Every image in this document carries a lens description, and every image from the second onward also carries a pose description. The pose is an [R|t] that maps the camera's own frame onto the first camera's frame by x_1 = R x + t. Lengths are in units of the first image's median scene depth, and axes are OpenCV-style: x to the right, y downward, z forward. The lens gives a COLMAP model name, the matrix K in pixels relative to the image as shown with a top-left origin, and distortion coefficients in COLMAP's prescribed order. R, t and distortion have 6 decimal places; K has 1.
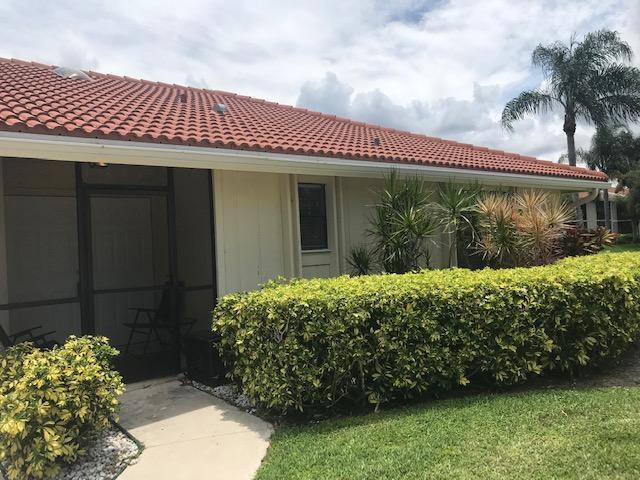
lens RADIAL K [[507.9, 0, 317.8], [0, 507.9, 245.1], [0, 0, 1]] dist [0.045404, -0.062422]
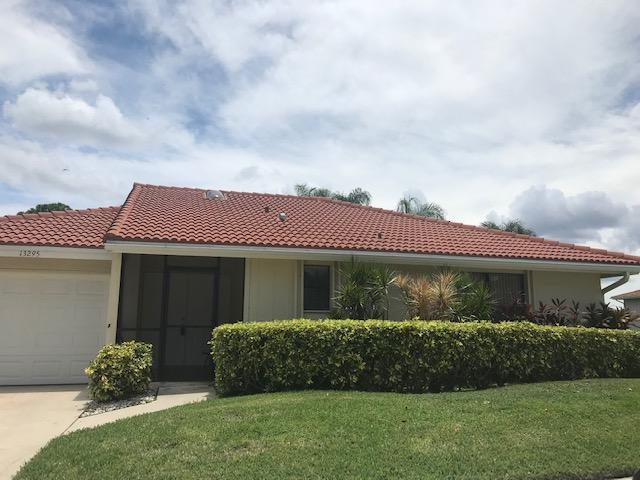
lens RADIAL K [[507.9, 0, 324.4], [0, 507.9, 241.0], [0, 0, 1]] dist [0.045404, -0.062422]
pose [[0.917023, -0.017860, -0.398434, 0.997482], [-0.049890, 0.986013, -0.159024, 0.070033], [0.395701, 0.165707, 0.903306, -0.579316]]
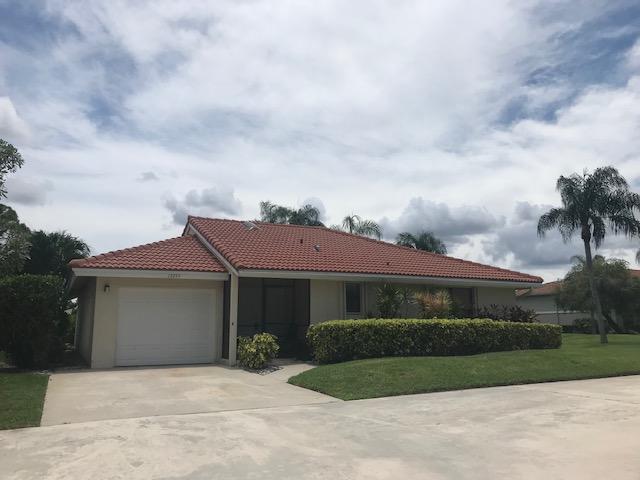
lens RADIAL K [[507.9, 0, 316.8], [0, 507.9, 240.6], [0, 0, 1]] dist [0.045404, -0.062422]
pose [[0.974111, 0.003320, -0.226048, 0.582765], [-0.040483, 0.986292, -0.159969, 0.100362], [0.222418, 0.164979, 0.960891, -2.141984]]
